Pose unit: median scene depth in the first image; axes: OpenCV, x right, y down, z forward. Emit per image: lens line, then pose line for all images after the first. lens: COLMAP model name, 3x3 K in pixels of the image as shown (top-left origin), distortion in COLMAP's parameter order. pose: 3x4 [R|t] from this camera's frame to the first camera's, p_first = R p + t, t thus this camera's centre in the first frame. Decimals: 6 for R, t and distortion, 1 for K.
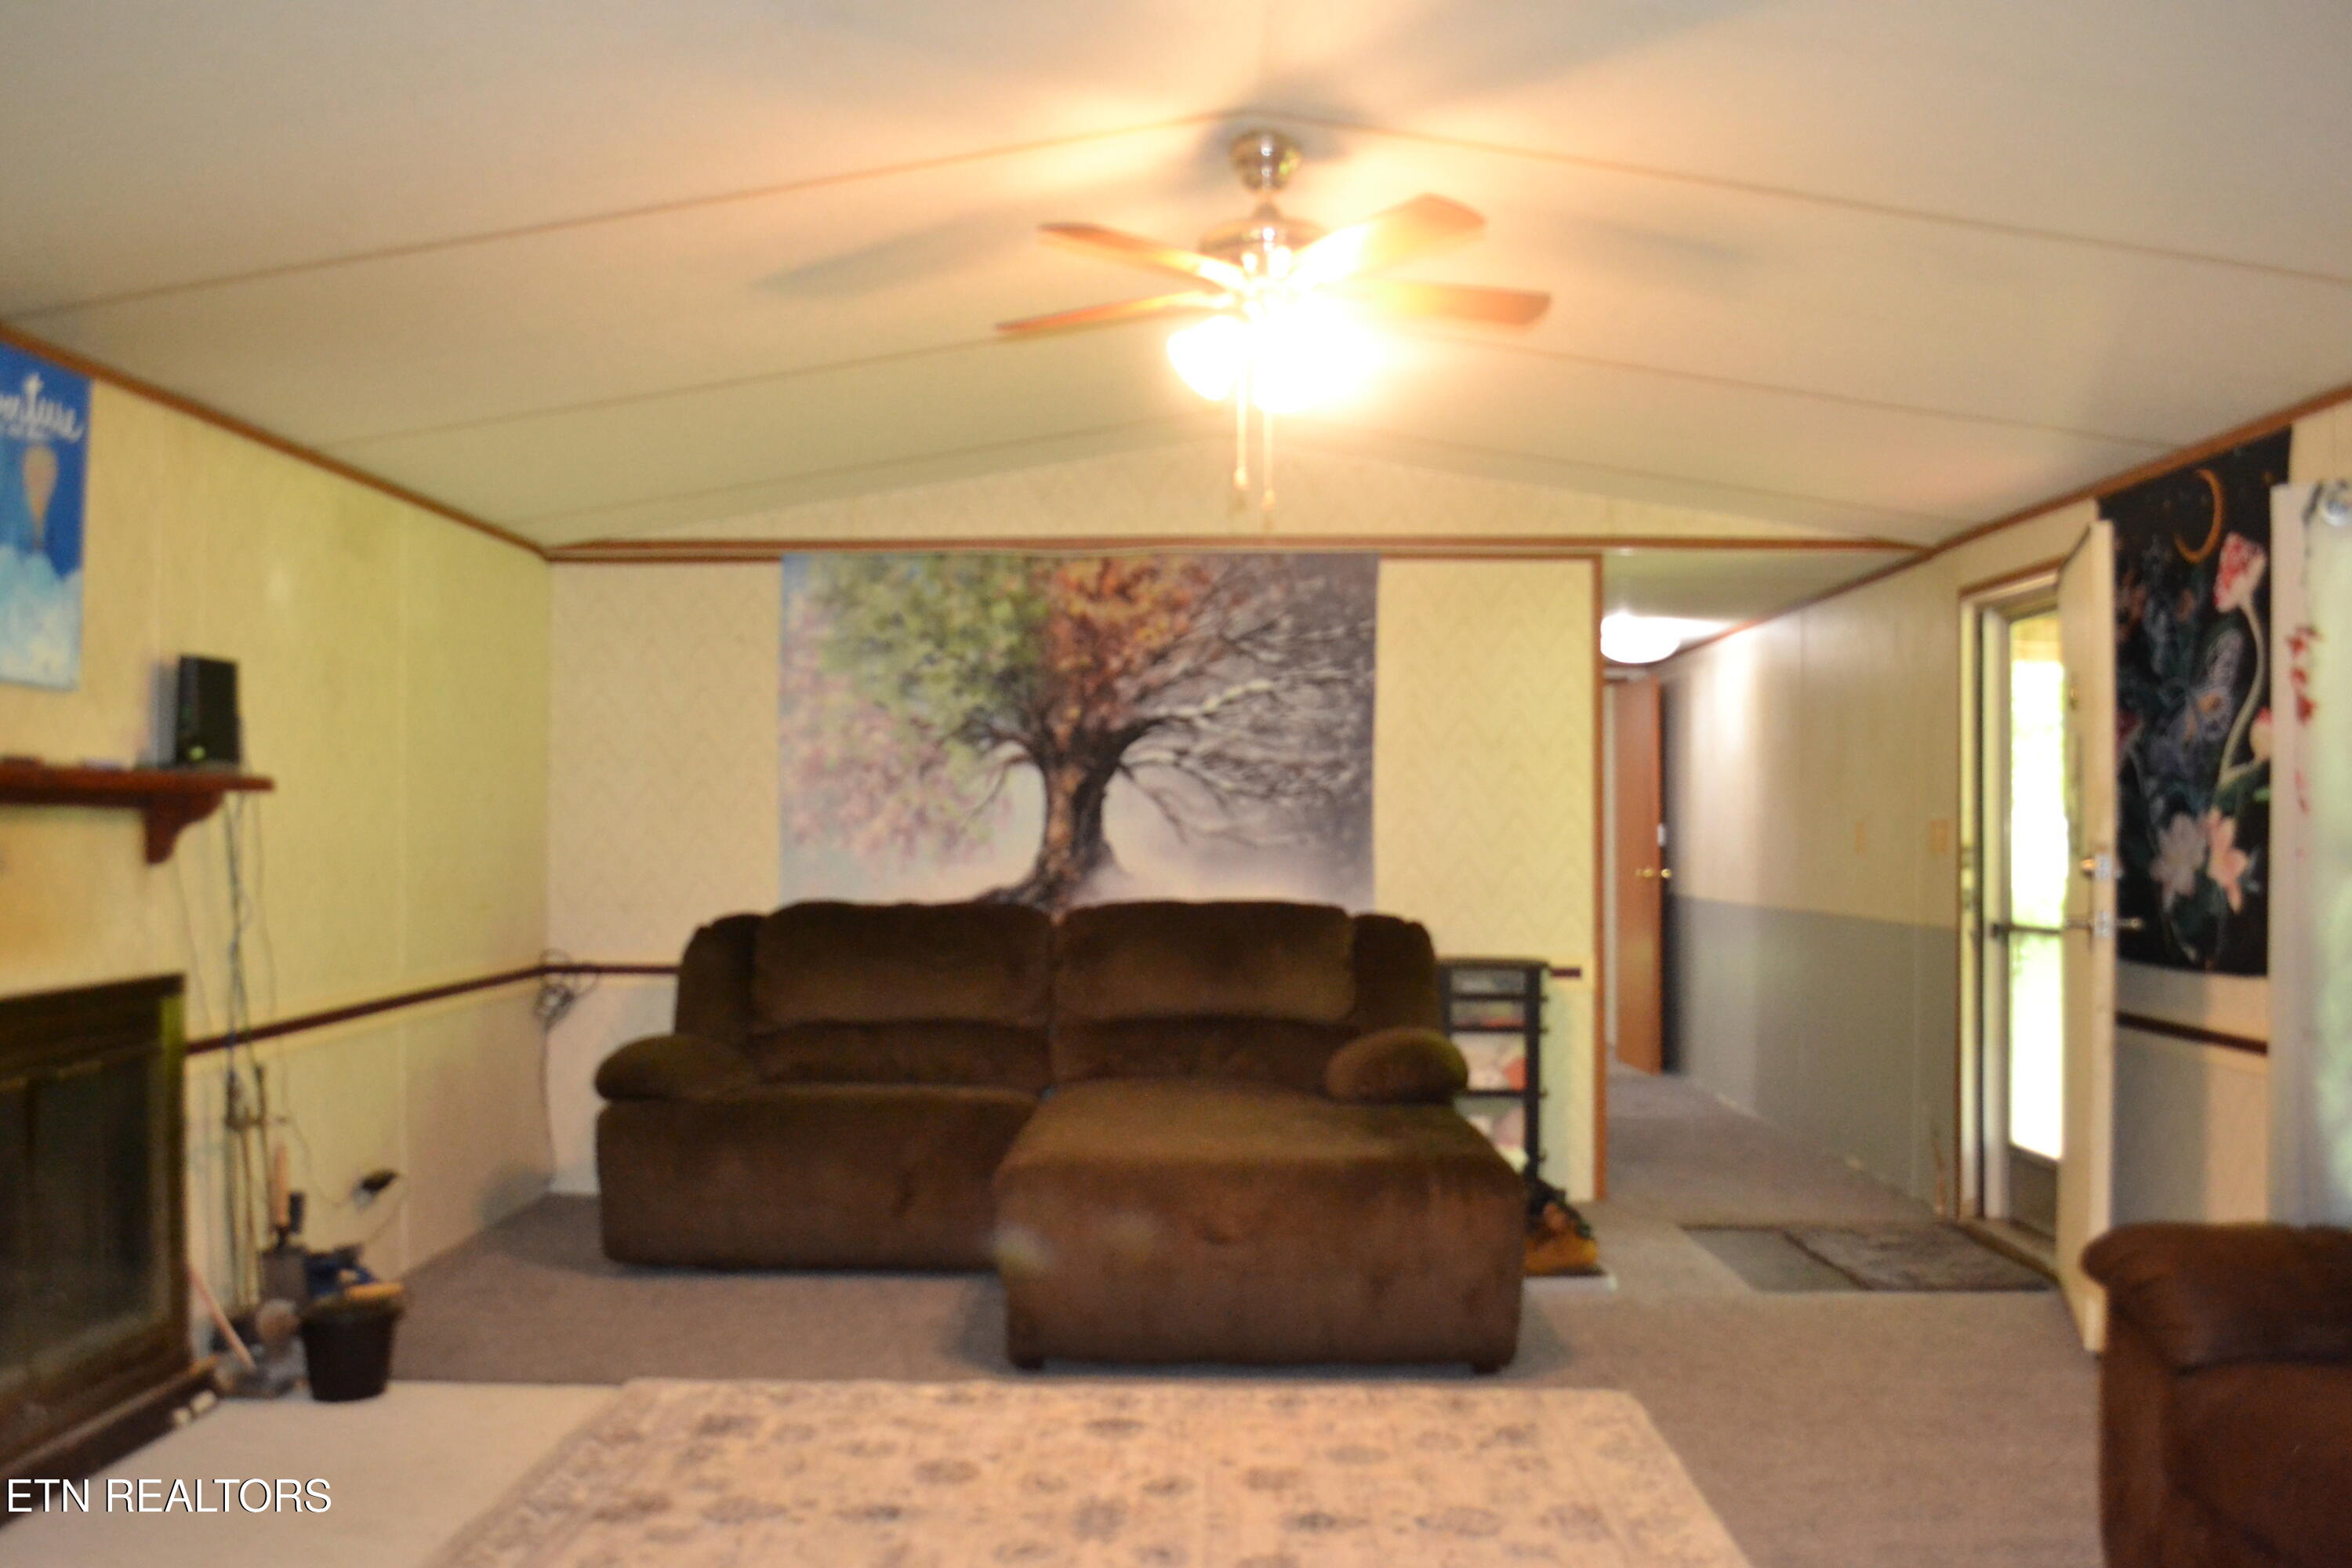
lens RADIAL K [[1898.3, 0, 1163.6], [0, 1898.3, 792.8], [0, 0, 1]] dist [-0.081341, 0.010875]
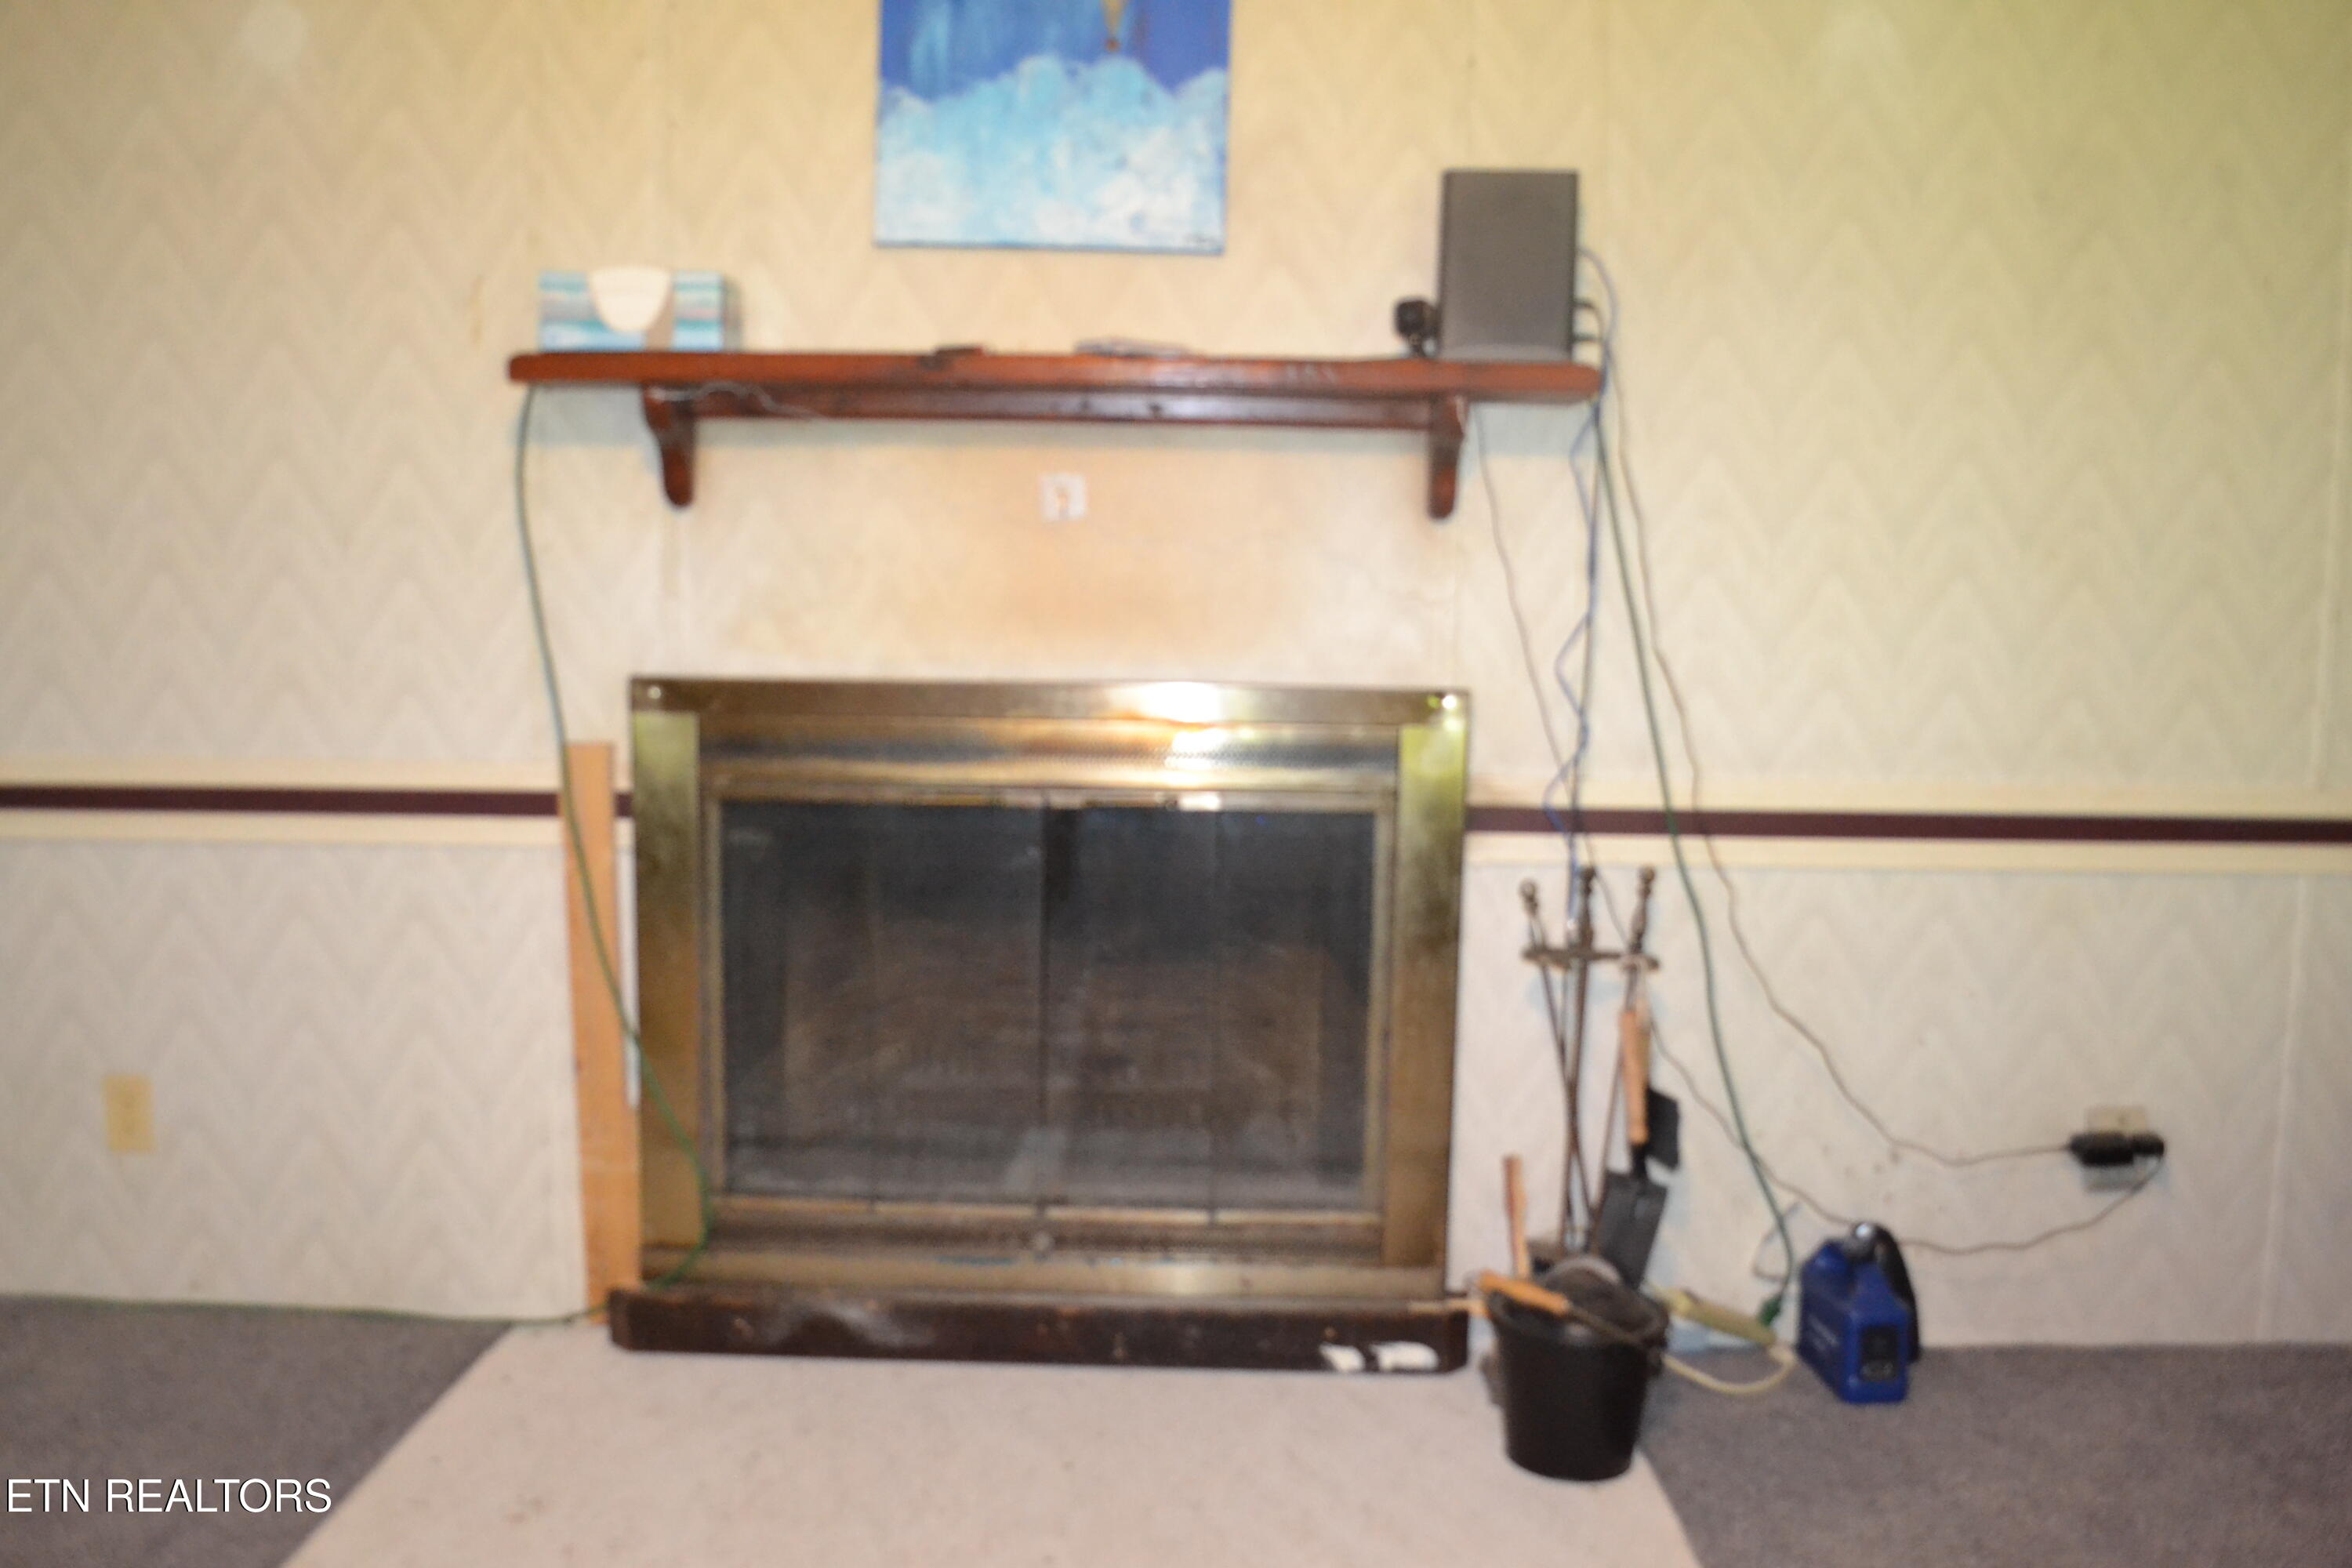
lens RADIAL K [[1898.3, 0, 1174.0], [0, 1898.3, 792.2], [0, 0, 1]] dist [-0.081341, 0.010875]
pose [[0.019656, 0.114055, -0.993280, 0.123012], [0.001042, 0.993469, 0.114098, 0.064563], [0.999806, -0.003278, 0.019409, 1.002226]]
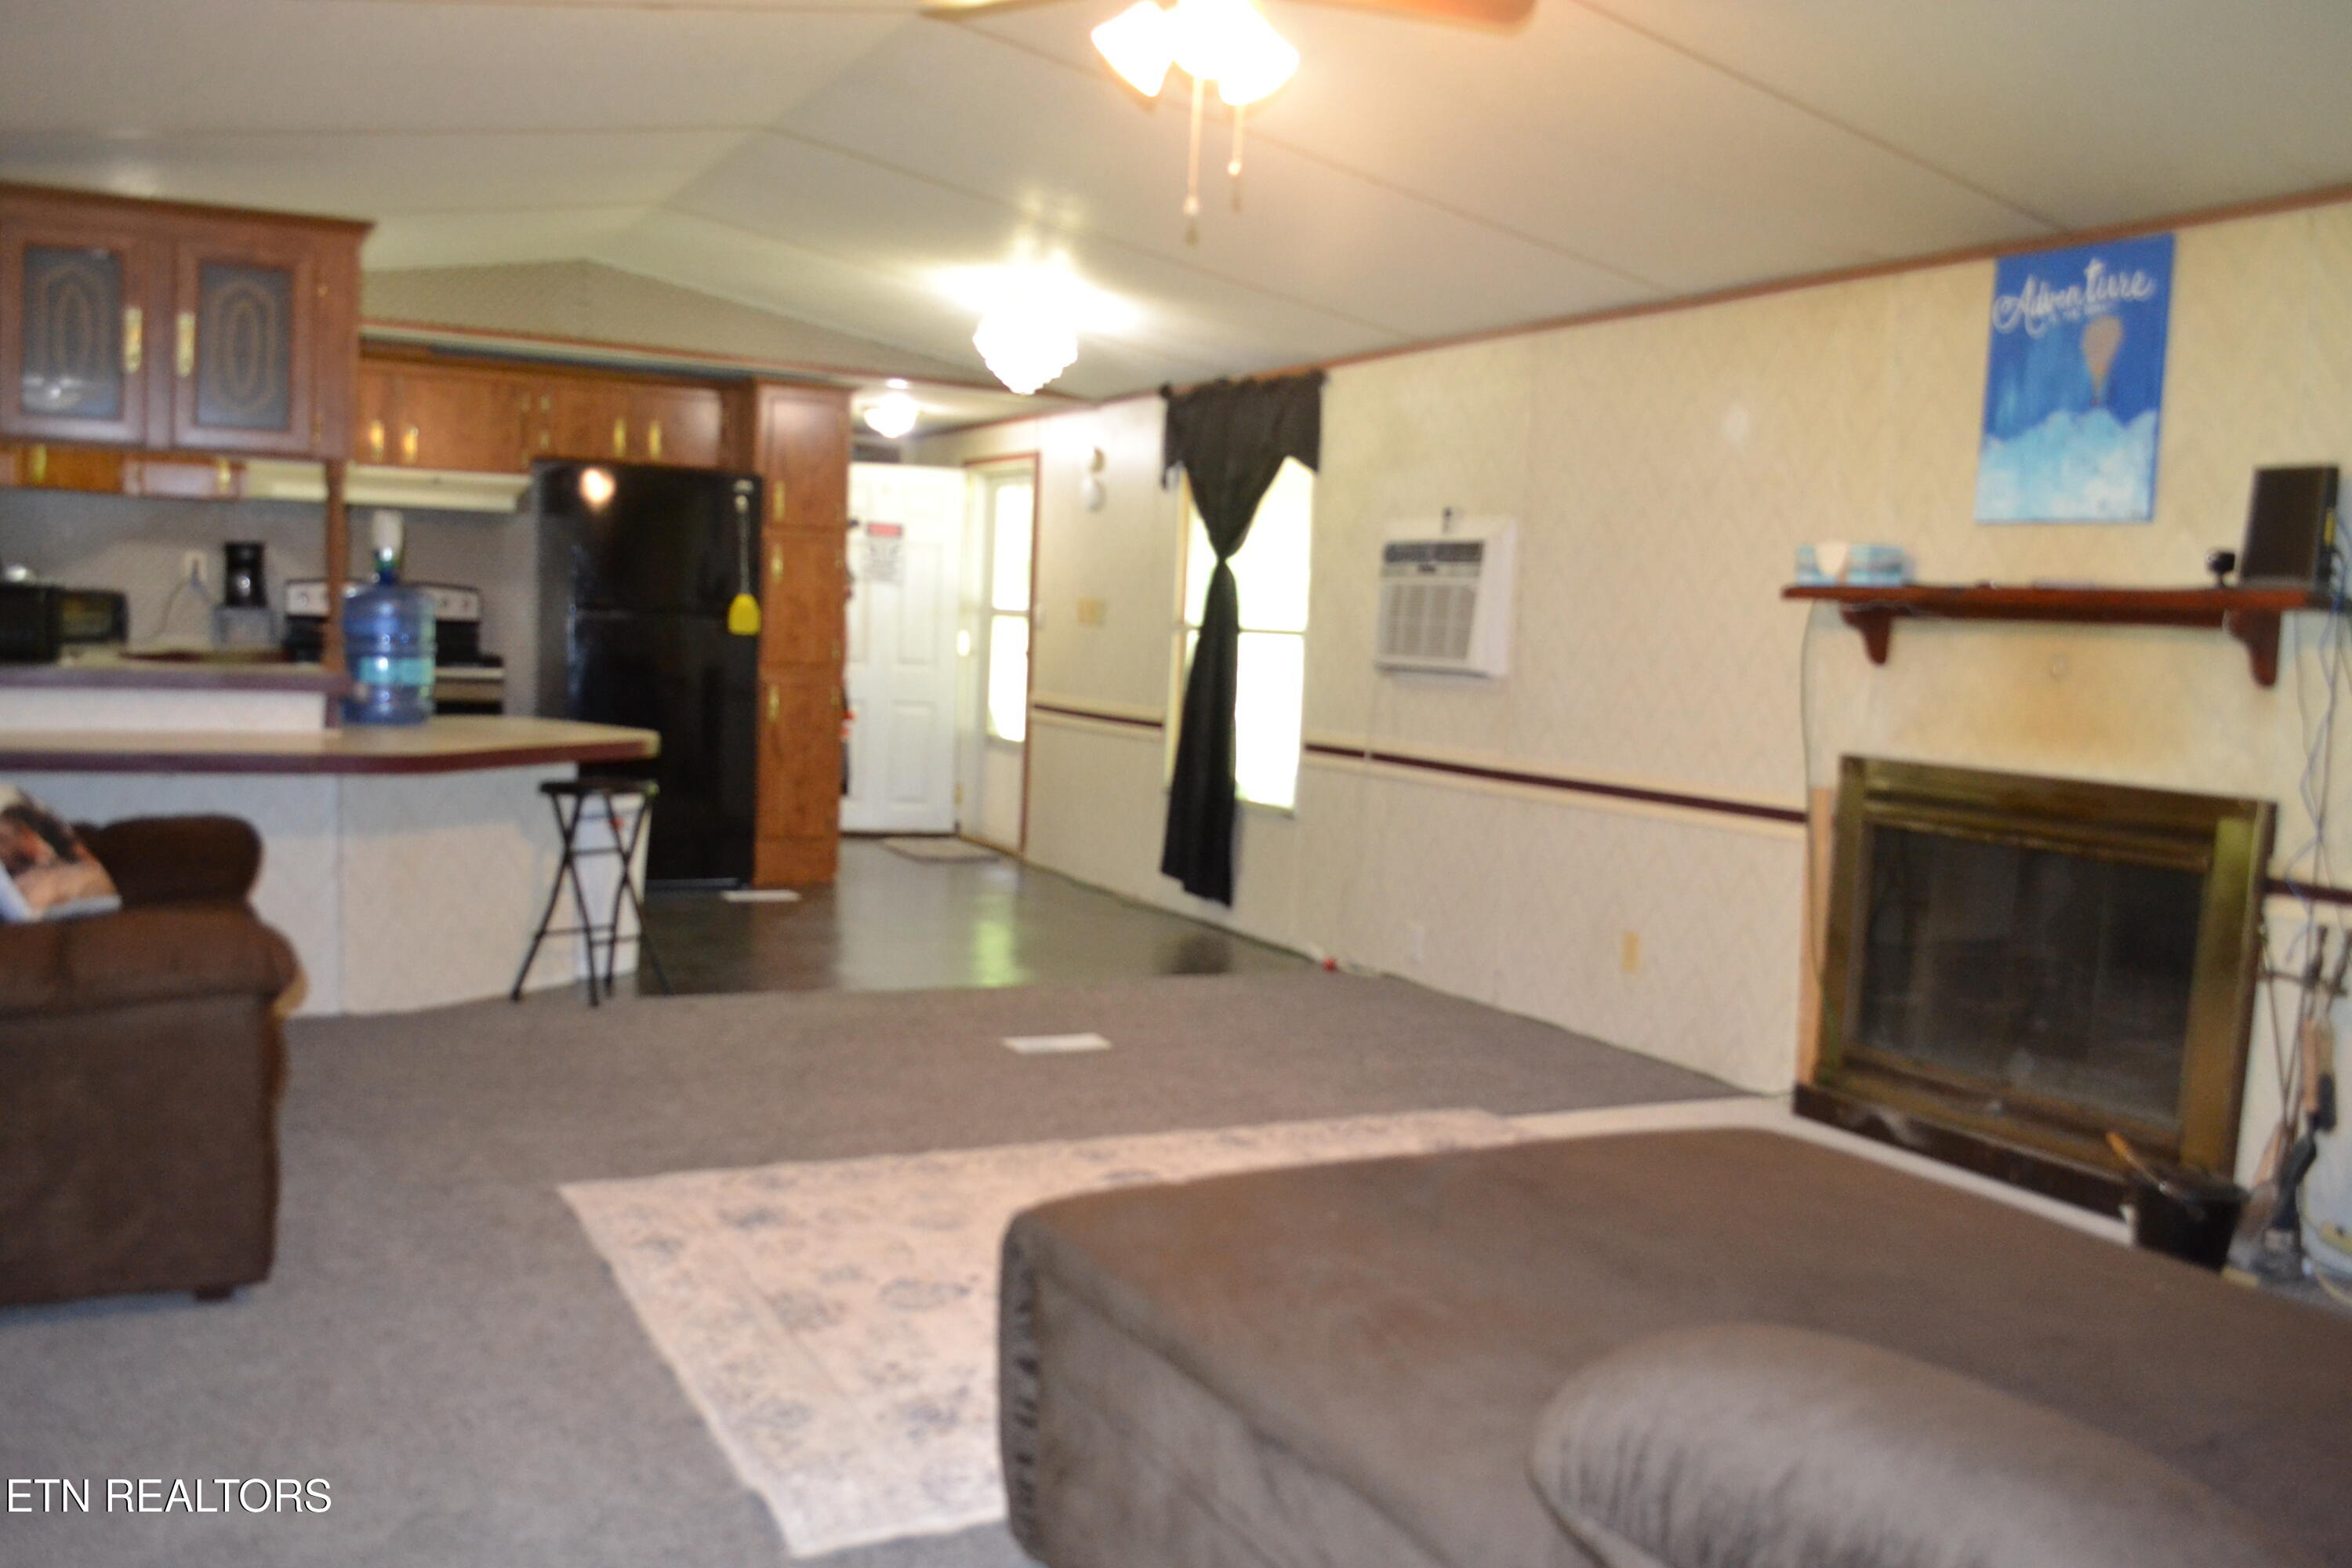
lens RADIAL K [[1898.3, 0, 1151.6], [0, 1898.3, 805.1], [0, 0, 1]] dist [-0.081341, 0.010875]
pose [[-0.871571, -0.002306, -0.490263, 0.494891], [-0.045006, 0.996143, 0.075324, 0.060079], [0.488199, 0.087715, -0.868313, 1.748794]]
